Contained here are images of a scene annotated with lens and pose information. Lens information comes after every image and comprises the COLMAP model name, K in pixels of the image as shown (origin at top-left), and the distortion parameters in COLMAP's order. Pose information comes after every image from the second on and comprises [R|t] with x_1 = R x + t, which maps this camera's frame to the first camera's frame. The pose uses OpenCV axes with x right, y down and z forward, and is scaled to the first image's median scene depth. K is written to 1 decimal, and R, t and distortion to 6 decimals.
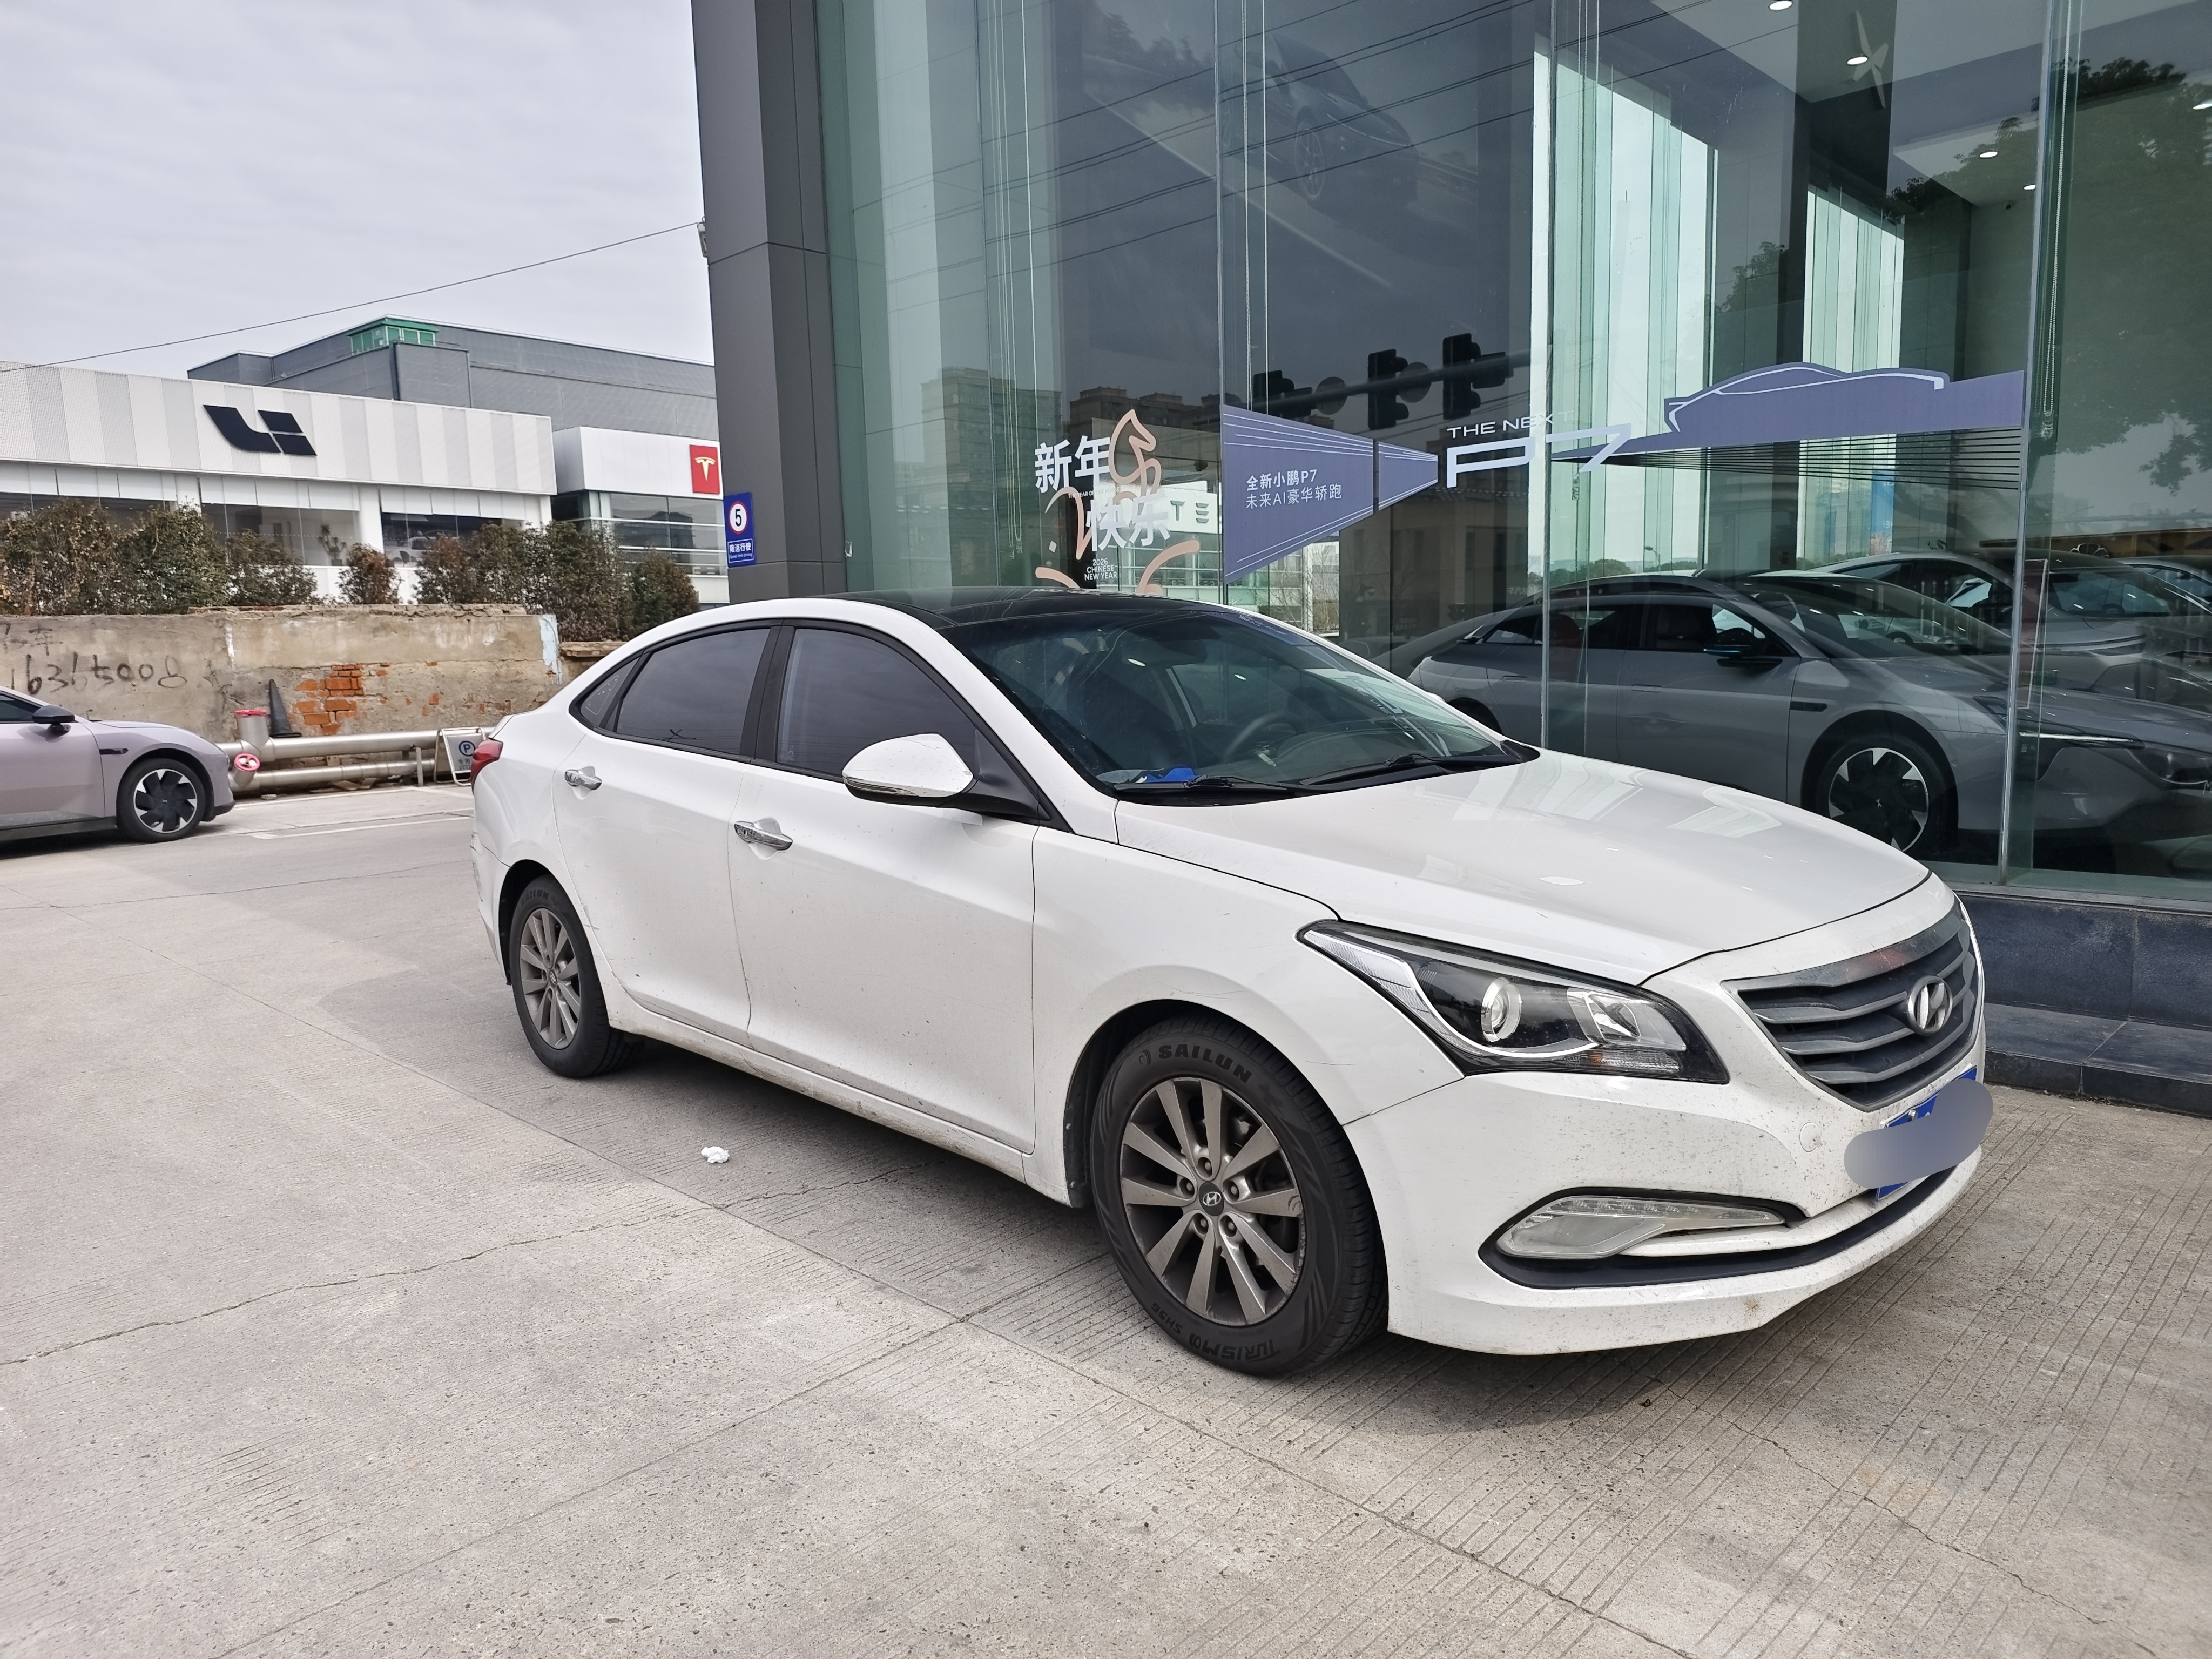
lens RADIAL K [[1487.7, 0, 1113.9], [0, 1487.7, 838.6], [0, 0, 1]] dist [0.020390, -0.023869]
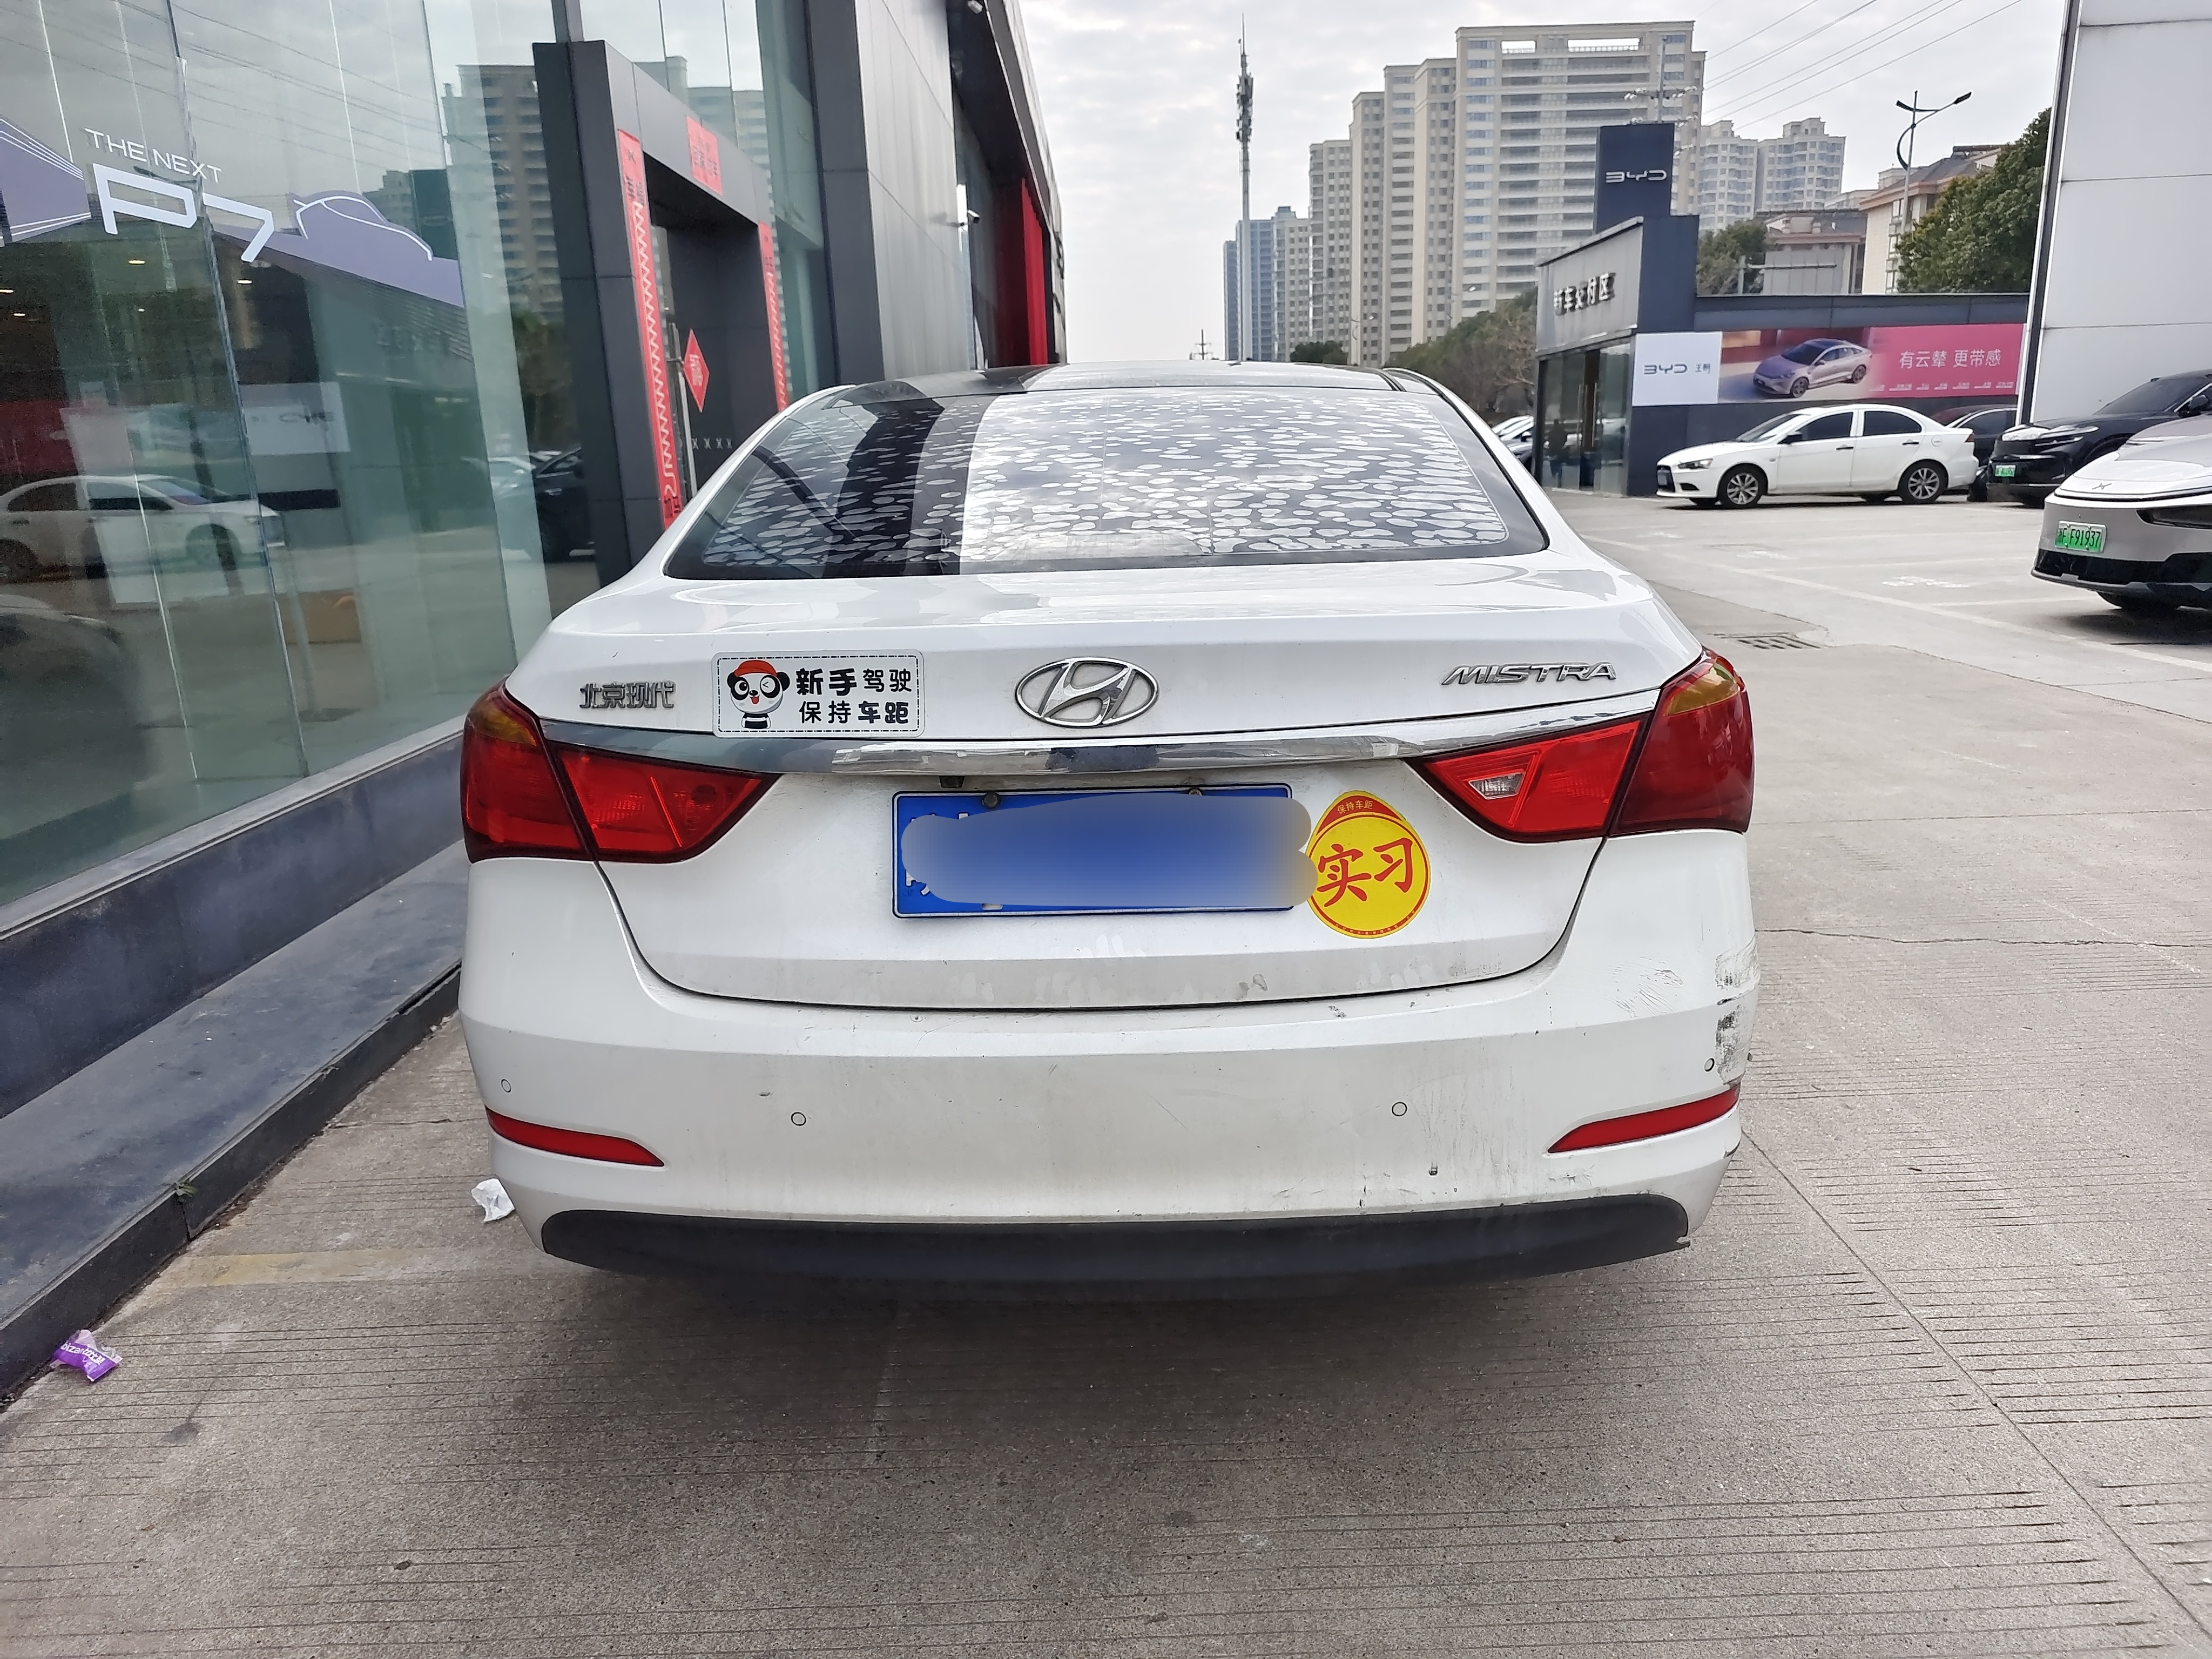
lens RADIAL K [[1487.7, 0, 1124.3], [0, 1487.7, 836.1], [0, 0, 1]] dist [0.020390, -0.023869]
pose [[-0.703855, -0.127237, 0.698855, -0.472405], [0.147817, 0.936056, 0.319296, -0.131515], [-0.694794, 0.328041, -0.640040, 1.099607]]
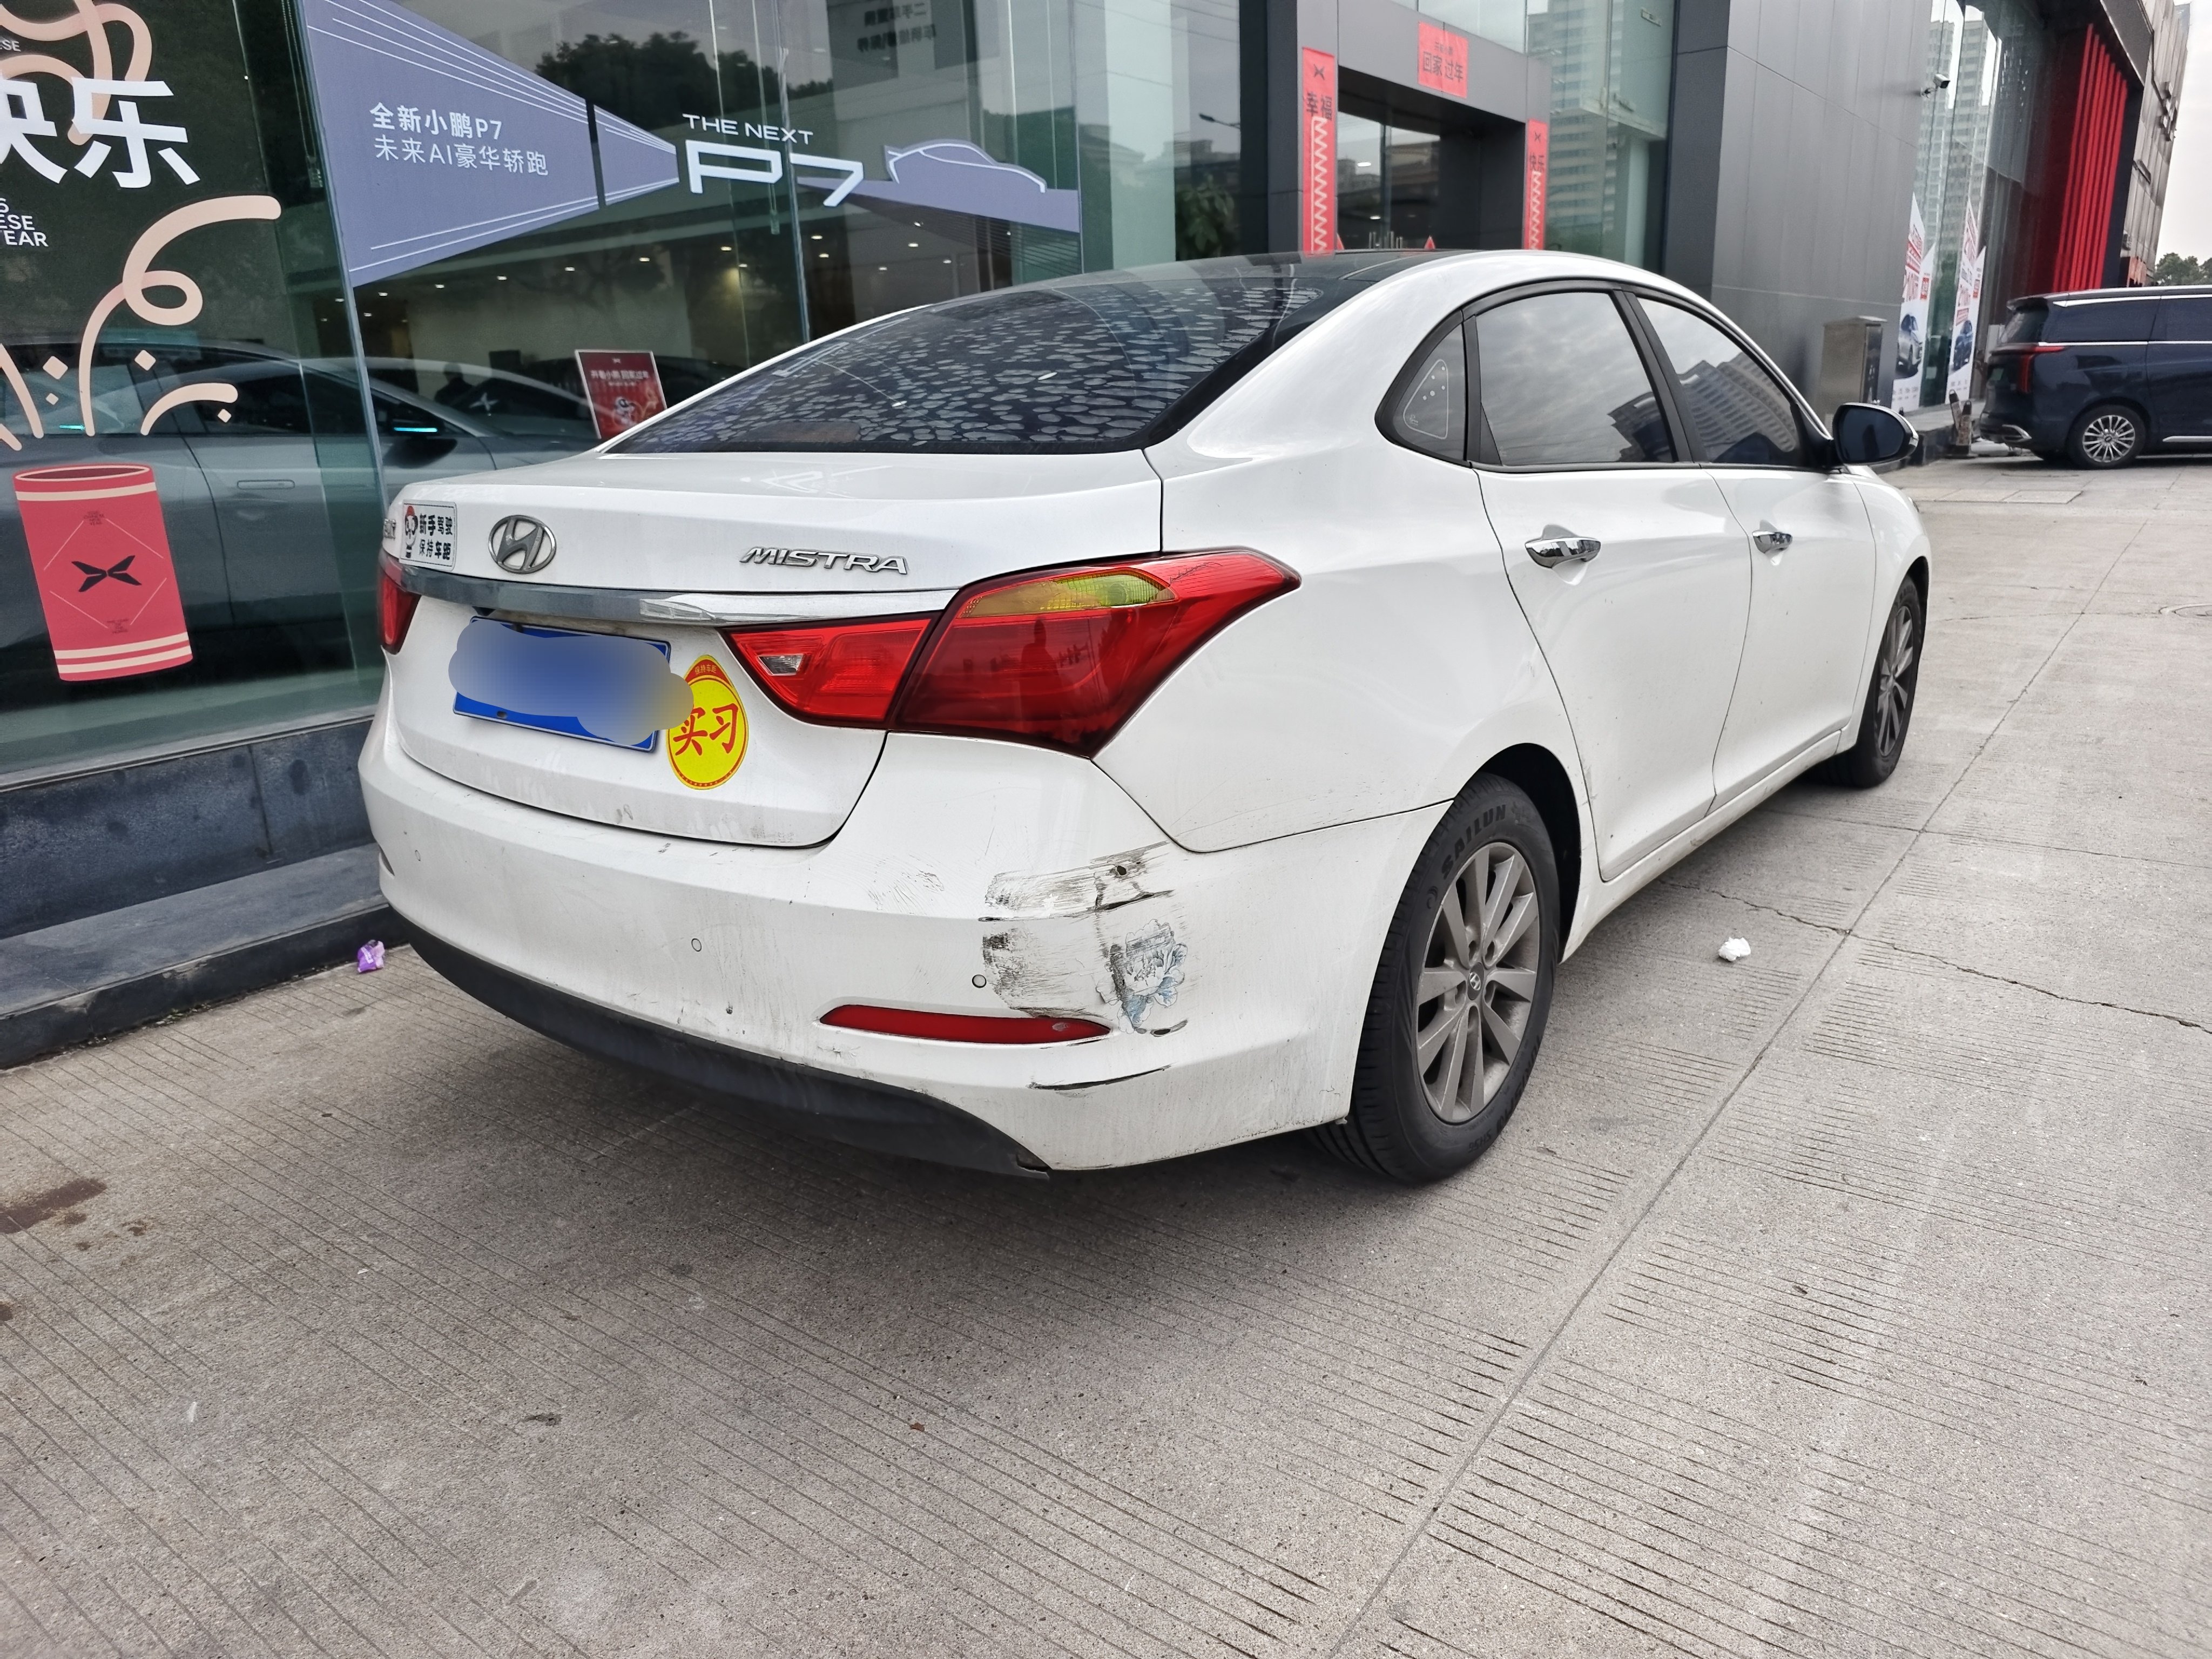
lens RADIAL K [[1487.7, 0, 1125.6], [0, 1487.7, 830.8], [0, 0, 1]] dist [0.020390, -0.023869]
pose [[-0.140554, -0.245805, 0.959075, -0.615044], [0.167424, 0.948839, 0.267718, -0.080766], [-0.975814, 0.198201, -0.092209, 0.854660]]
